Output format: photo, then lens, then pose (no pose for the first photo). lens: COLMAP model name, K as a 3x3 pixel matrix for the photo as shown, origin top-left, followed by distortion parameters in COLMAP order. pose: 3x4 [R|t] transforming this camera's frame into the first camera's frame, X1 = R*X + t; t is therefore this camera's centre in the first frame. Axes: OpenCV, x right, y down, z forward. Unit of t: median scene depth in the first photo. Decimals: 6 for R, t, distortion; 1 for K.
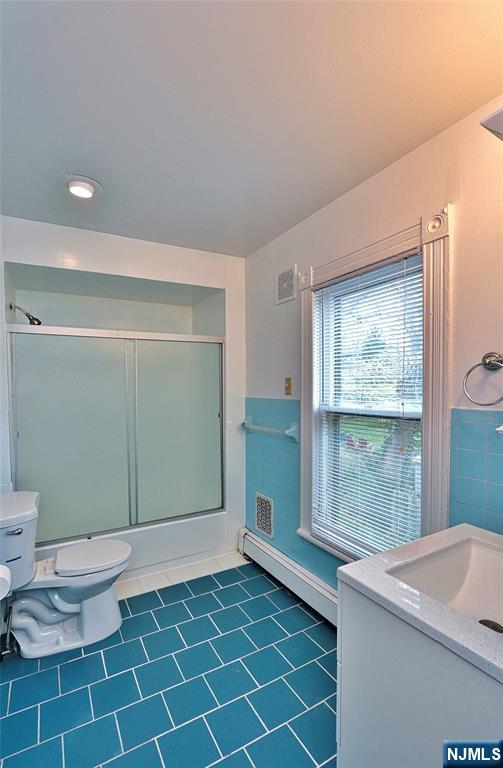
lens RADIAL K [[362.6, 0, 249.7], [0, 362.6, 386.7], [0, 0, 1]] dist [-0.013346, 0.000774]
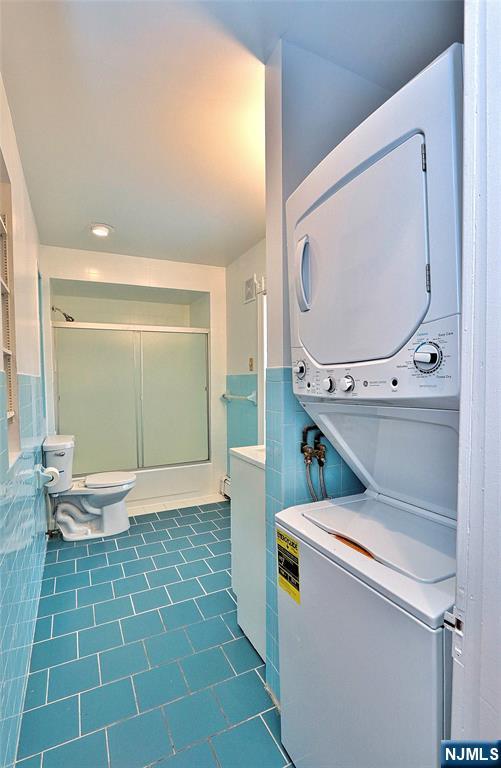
lens RADIAL K [[370.2, 0, 250.5], [0, 370.2, 384.0], [0, 0, 1]] dist [-0.012164, 0.000370]
pose [[0.997848, -0.001834, -0.065546, 0.194553], [0.002314, 0.999971, 0.007251, 0.061437], [0.065531, -0.007388, 0.997823, -0.379549]]
